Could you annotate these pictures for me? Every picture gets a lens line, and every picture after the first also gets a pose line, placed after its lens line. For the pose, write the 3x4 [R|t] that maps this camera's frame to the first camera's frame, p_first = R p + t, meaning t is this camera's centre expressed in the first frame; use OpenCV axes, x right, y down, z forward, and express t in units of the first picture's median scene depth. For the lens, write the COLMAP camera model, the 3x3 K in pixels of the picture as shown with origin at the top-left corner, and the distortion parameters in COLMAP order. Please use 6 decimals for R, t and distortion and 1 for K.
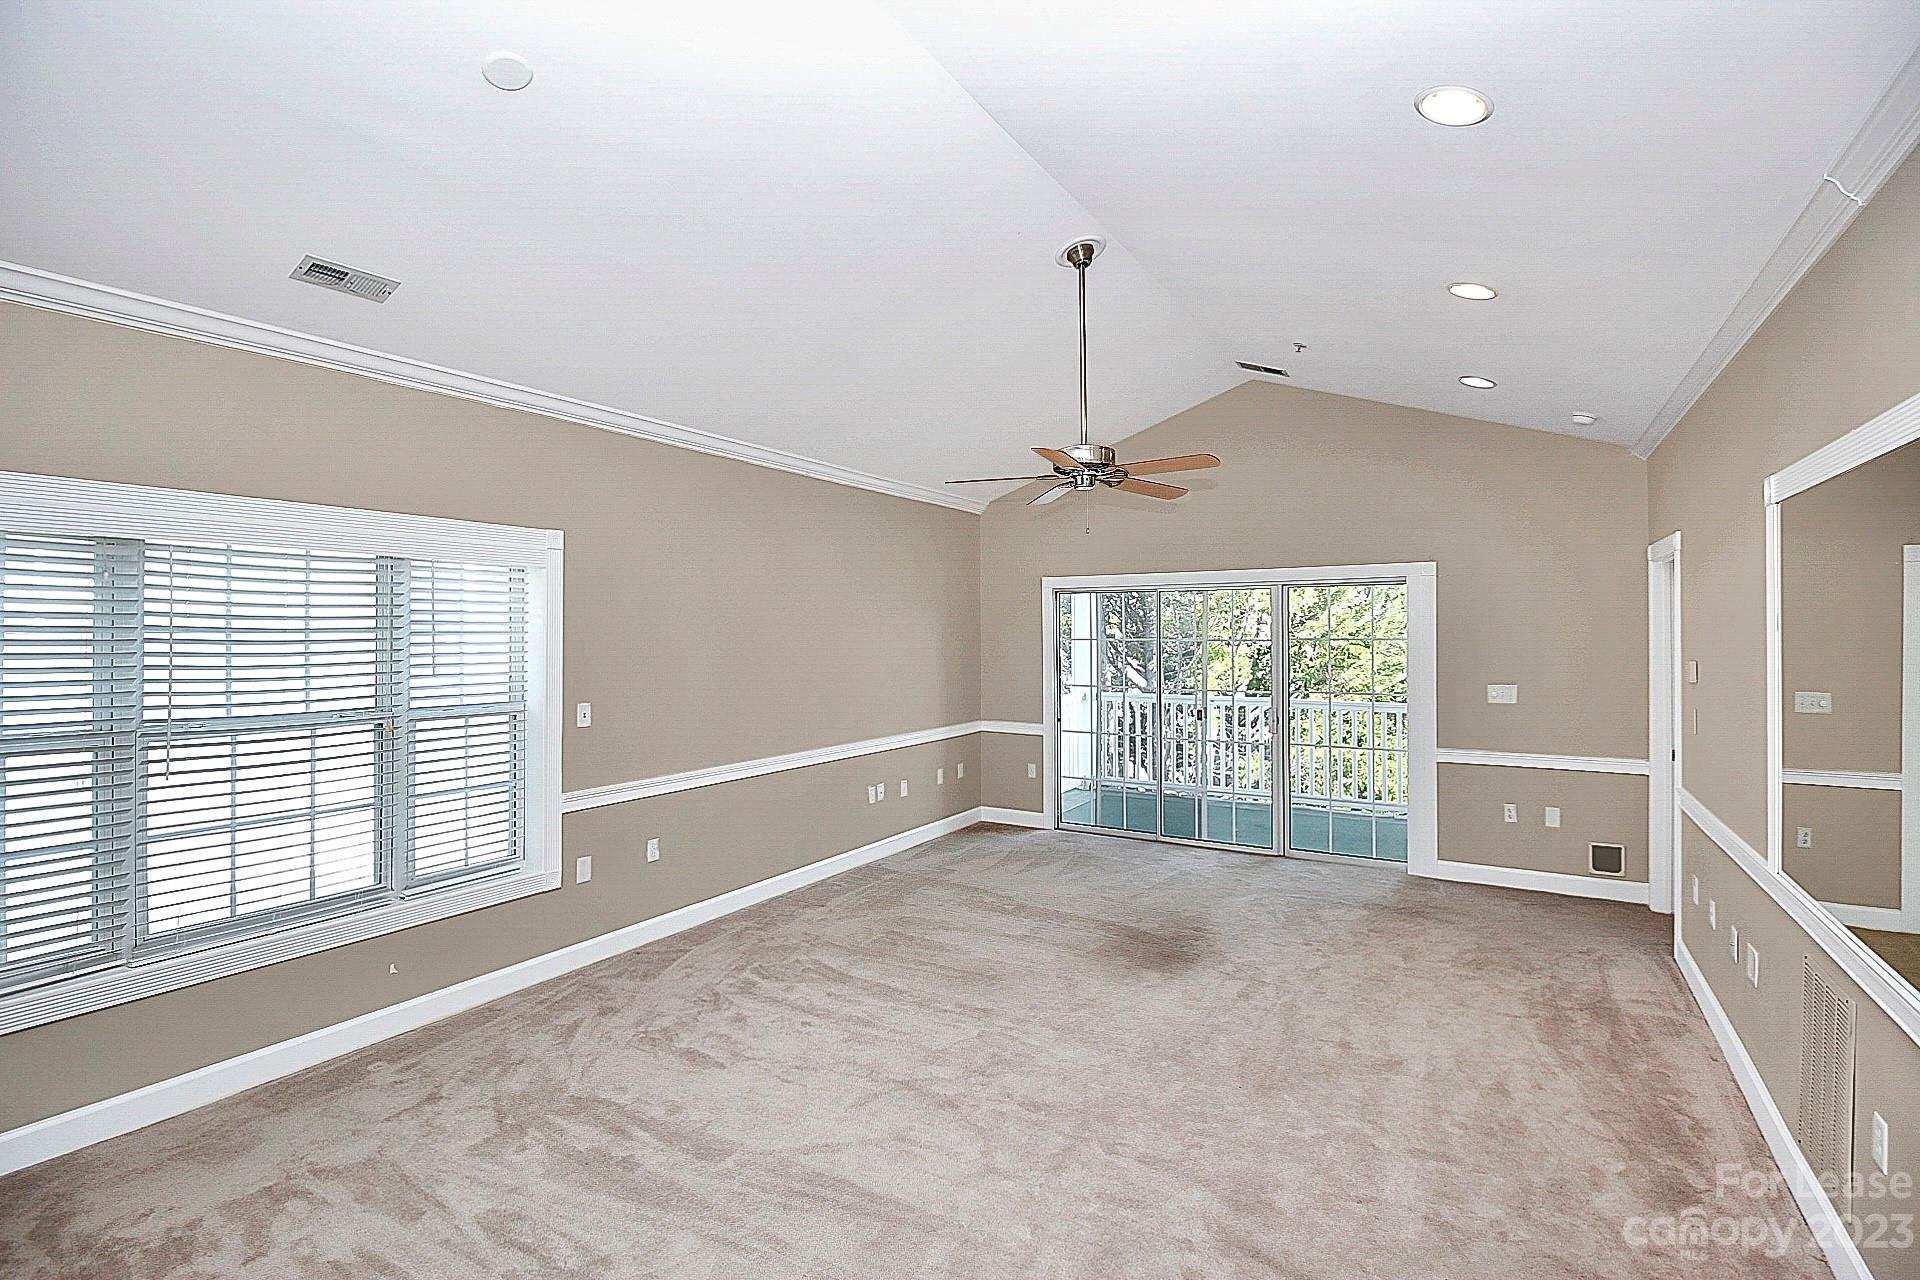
lens RADIAL K [[897.6, 0, 929.6], [0, 897.6, 628.1], [0, 0, 1]] dist [-0.007698, -0.008046]
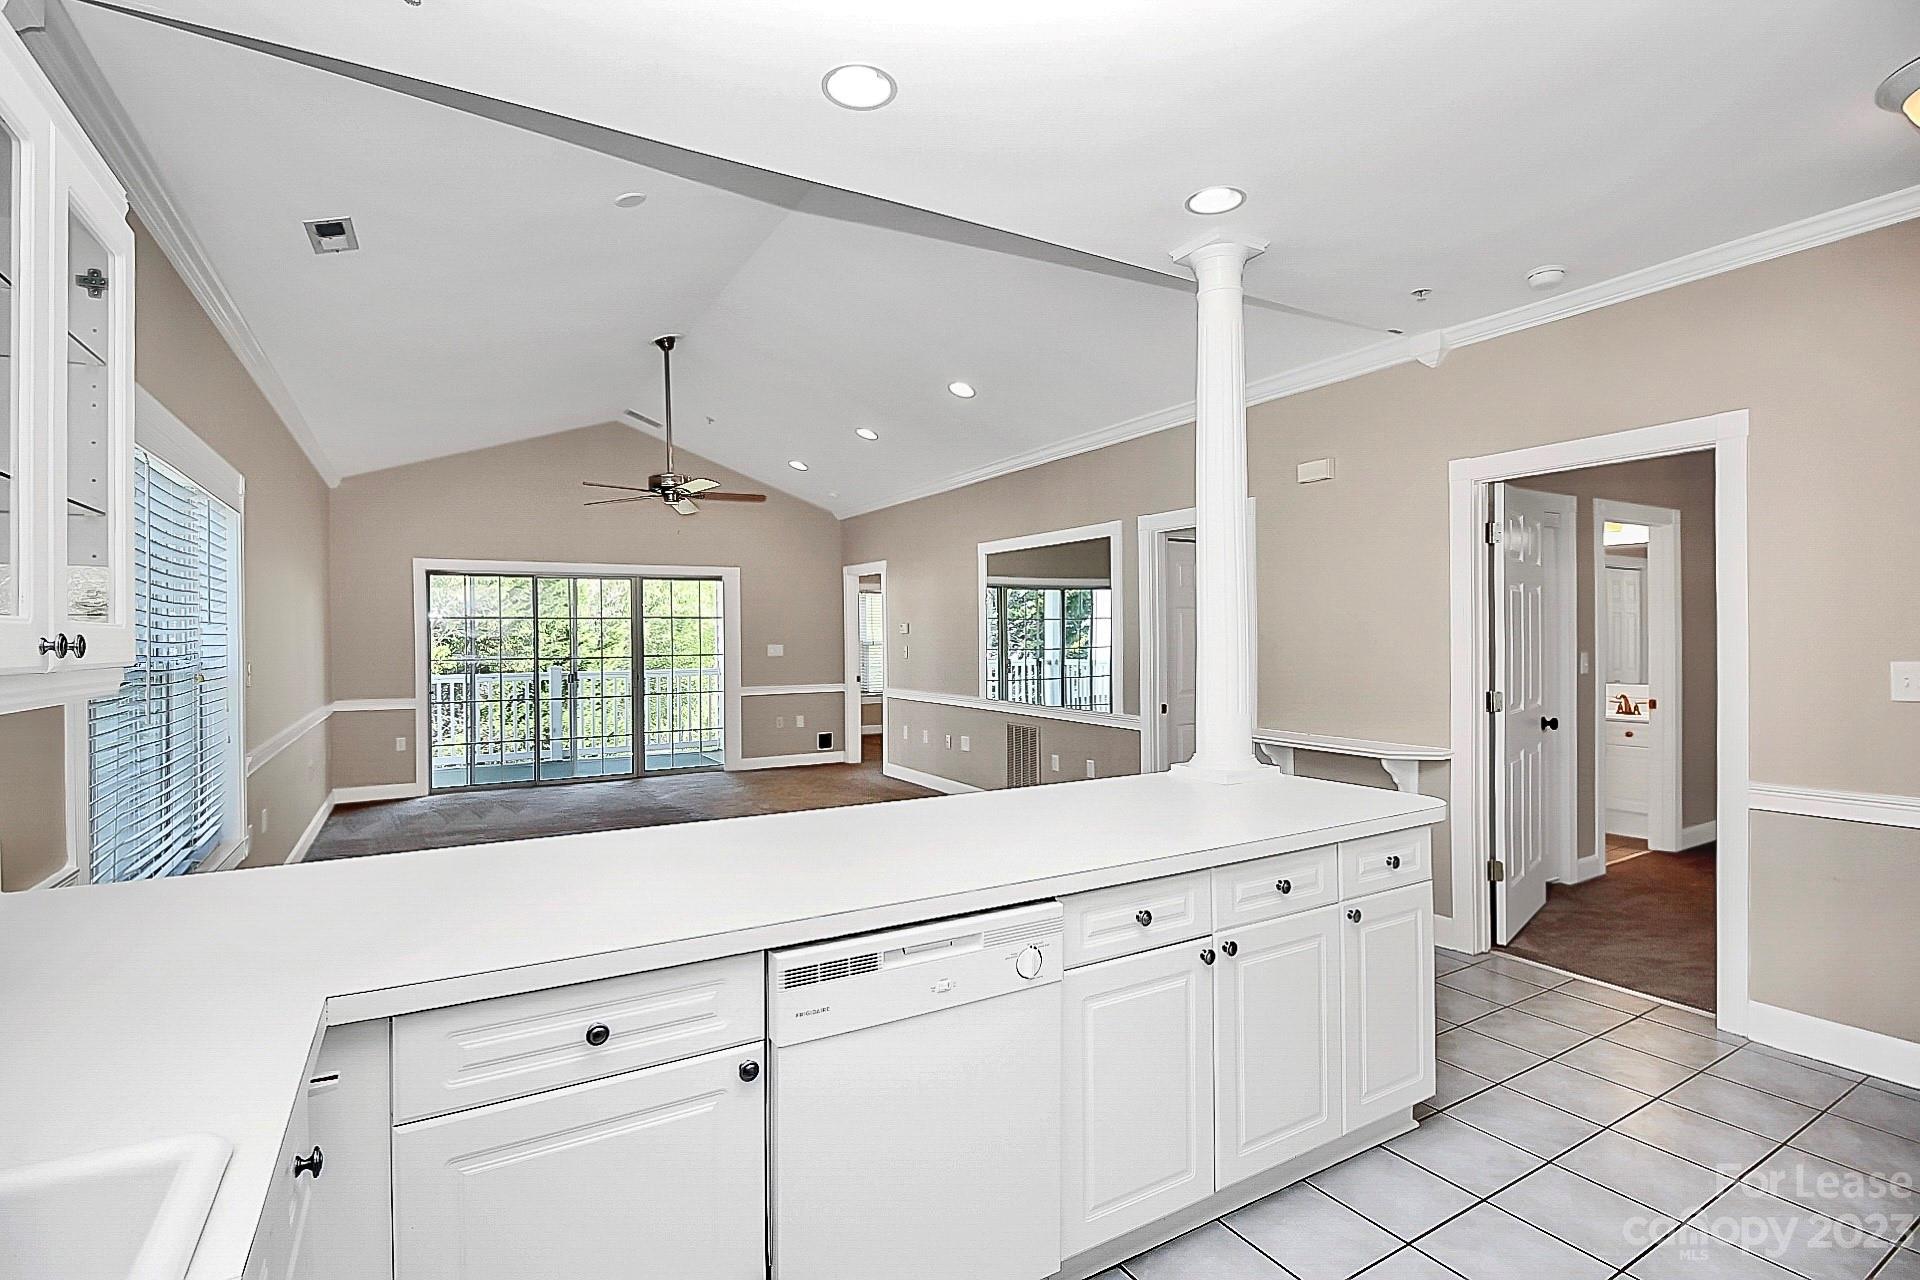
lens RADIAL K [[897.6, 0, 969.3], [0, 897.6, 633.7], [0, 0, 1]] dist [-0.007698, -0.008046]
pose [[0.458950, 0.001224, 0.888461, -0.698333], [0.001111, 0.999997, -0.001952, 0.048144], [-0.888461, 0.001883, 0.458948, -0.082214]]
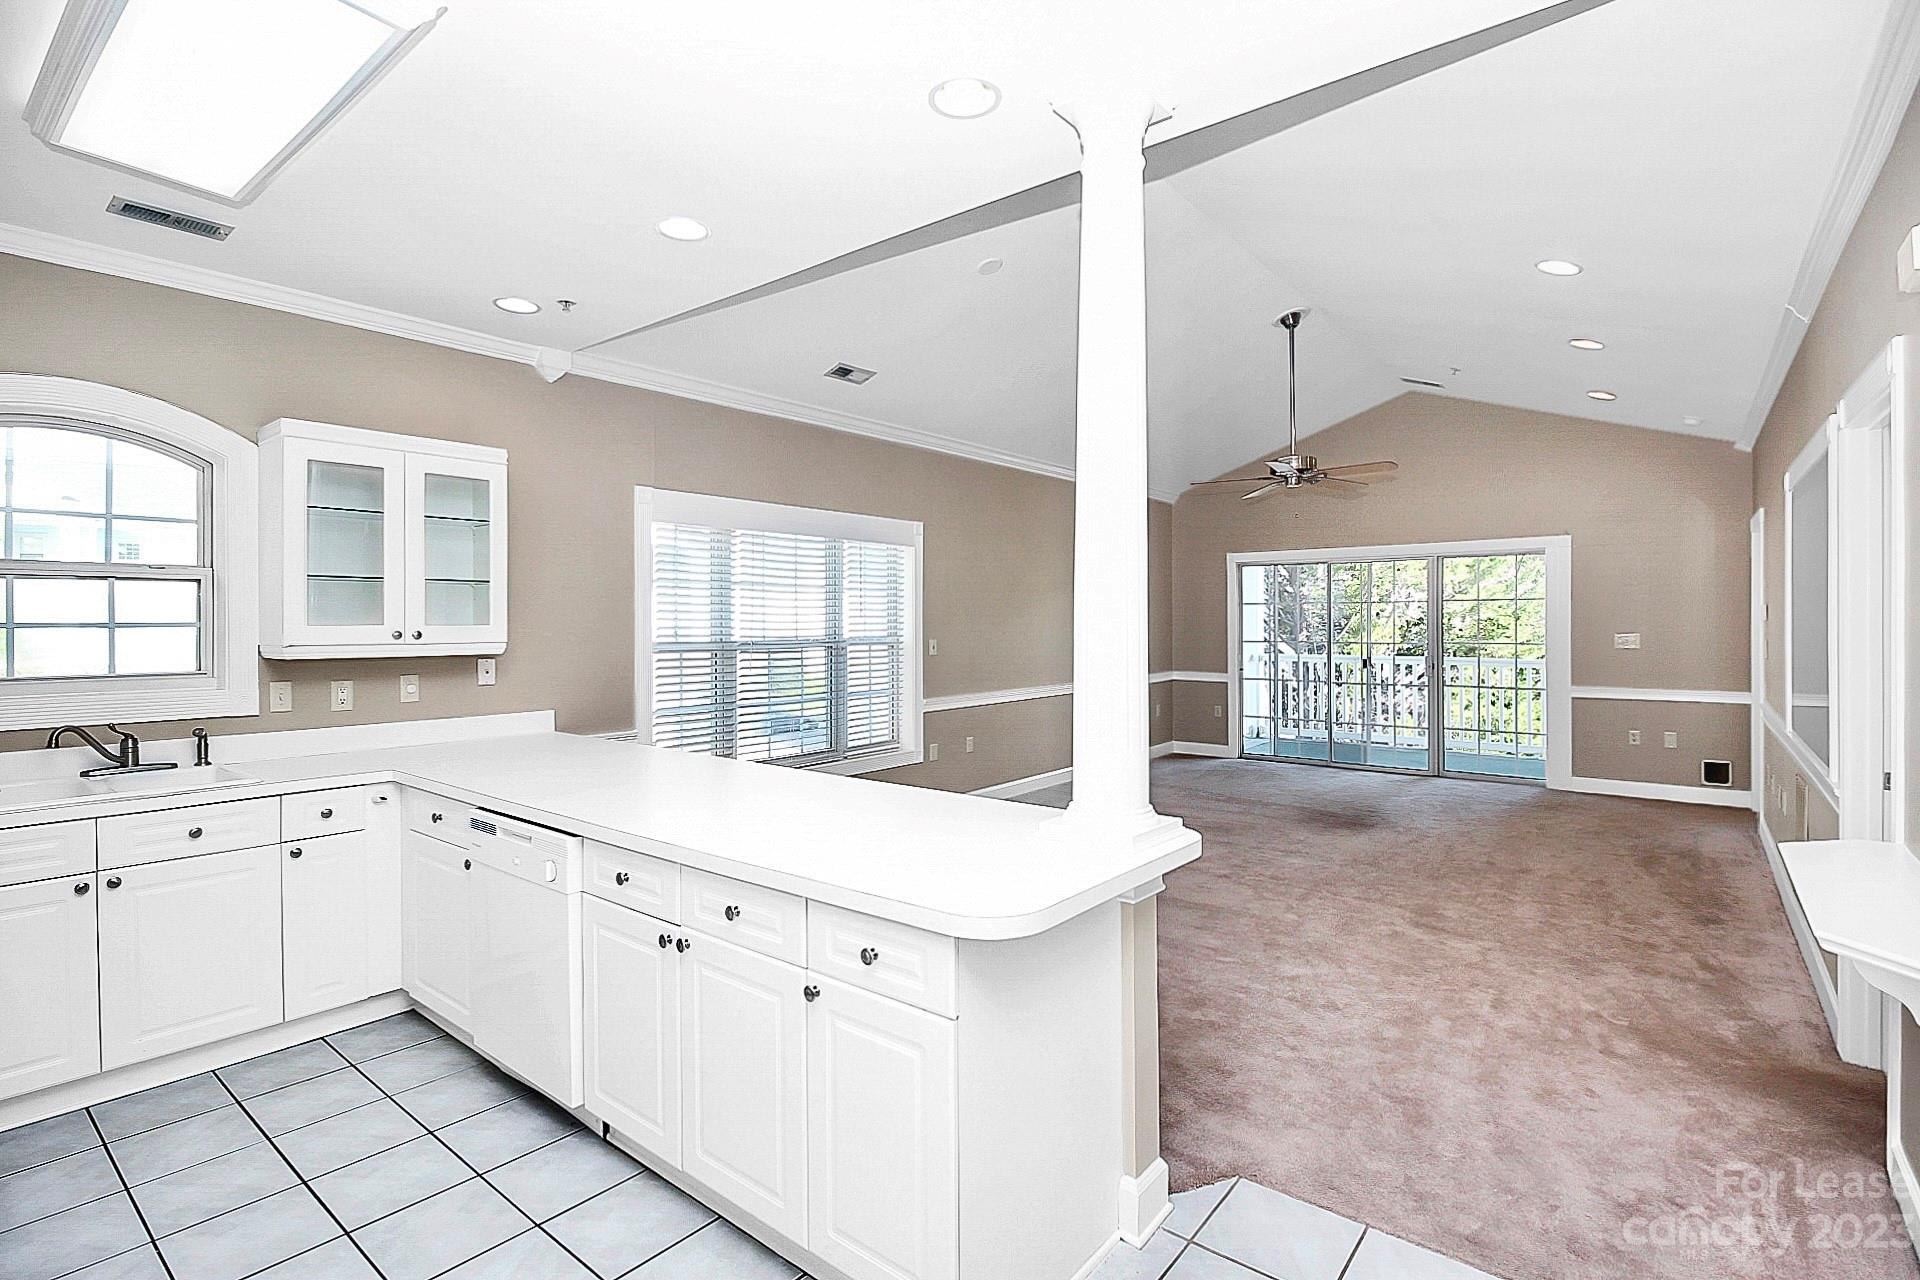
lens RADIAL K [[897.6, 0, 919.6], [0, 897.6, 619.8], [0, 0, 1]] dist [-0.007698, -0.008046]
pose [[0.990360, -0.001224, -0.138510, -0.167294], [0.002158, 0.999976, 0.006589, 0.035505], [0.138499, -0.006824, 0.990339, -0.373416]]
